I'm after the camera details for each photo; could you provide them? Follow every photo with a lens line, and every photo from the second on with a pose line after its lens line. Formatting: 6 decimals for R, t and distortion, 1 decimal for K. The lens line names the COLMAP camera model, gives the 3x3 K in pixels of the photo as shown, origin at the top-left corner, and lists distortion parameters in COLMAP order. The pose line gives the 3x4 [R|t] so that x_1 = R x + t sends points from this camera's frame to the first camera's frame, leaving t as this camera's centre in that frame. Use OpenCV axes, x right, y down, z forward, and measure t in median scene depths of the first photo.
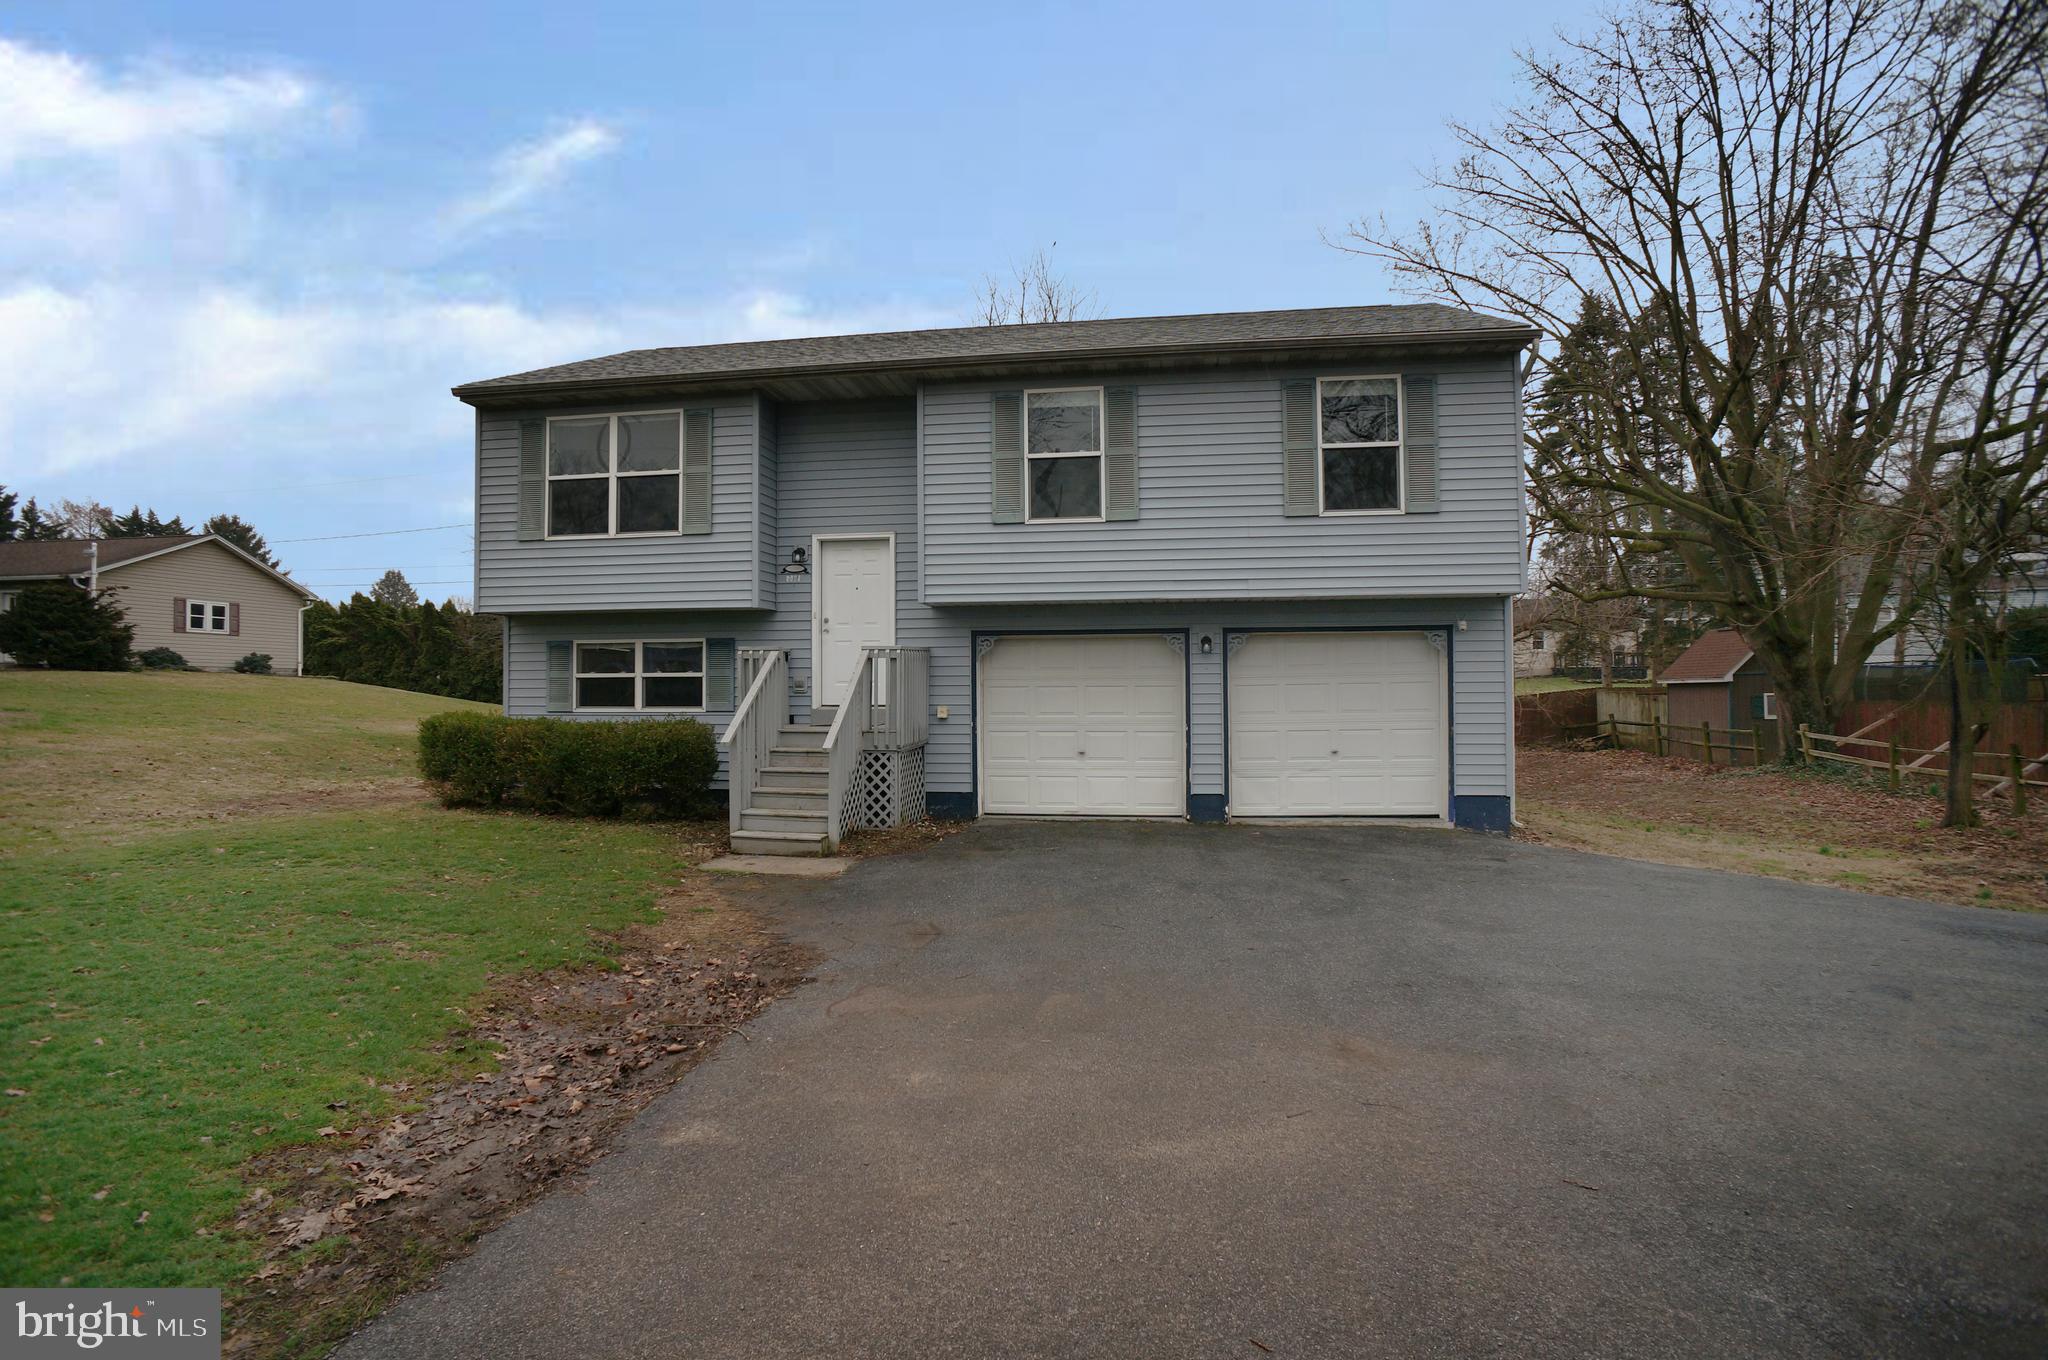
lens RADIAL K [[1081.5, 0, 1034.6], [0, 1081.5, 673.3], [0, 0, 1]] dist [-0.039931, 0.000106]
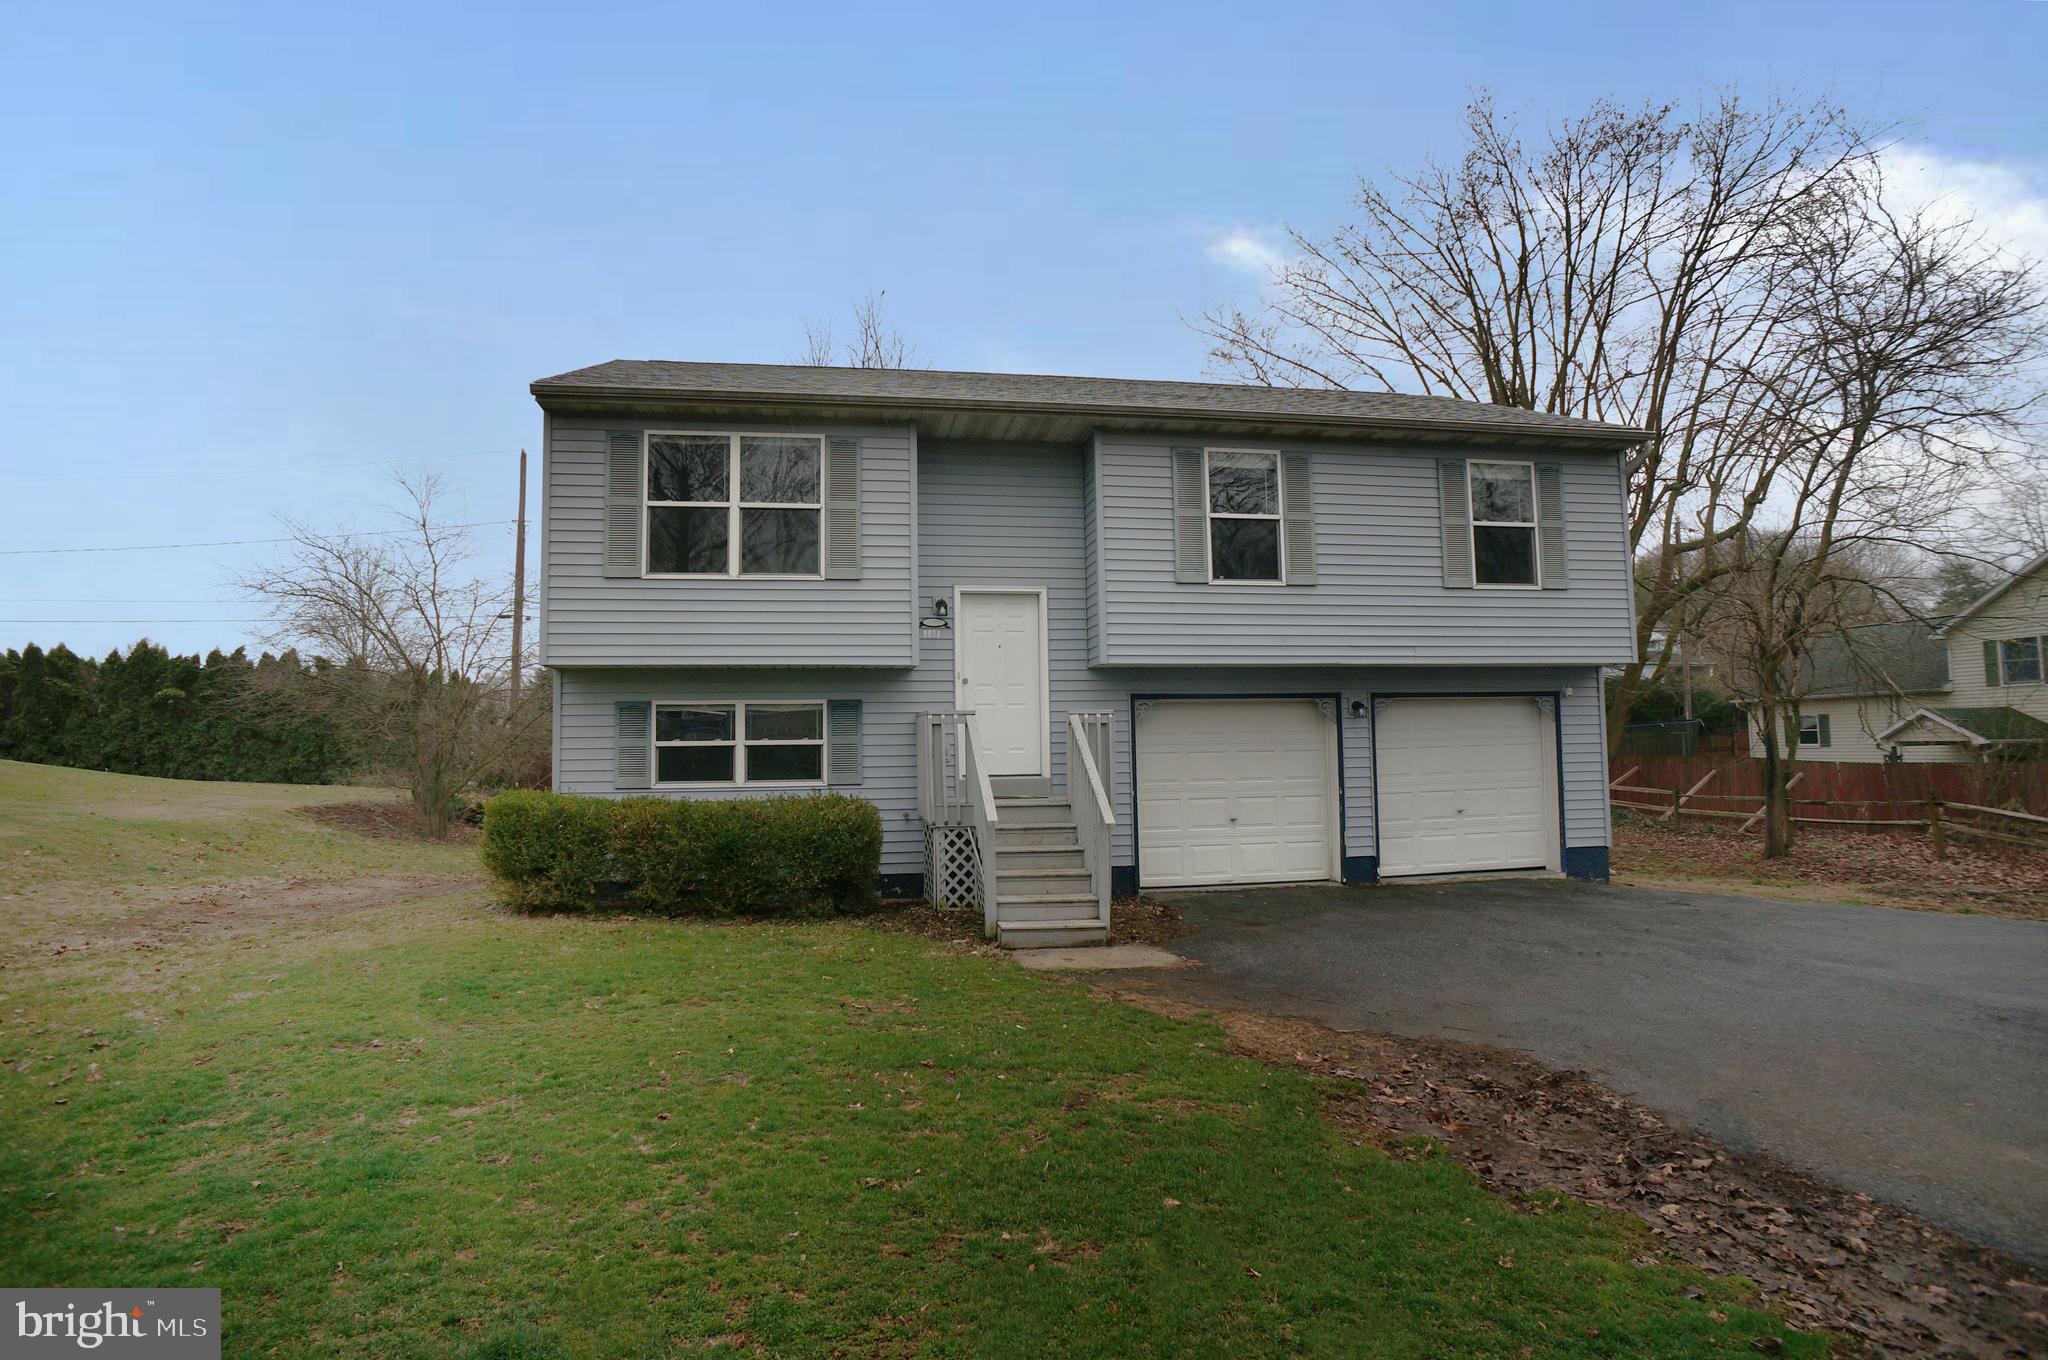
lens RADIAL K [[1081.5, 0, 1037.1], [0, 1081.5, 678.2], [0, 0, 1]] dist [-0.039931, 0.000106]
pose [[0.944756, 0.012425, 0.327539, -0.454201], [0.004528, 0.998691, -0.050944, -0.005176], [-0.327744, 0.049613, 0.943463, 0.136181]]
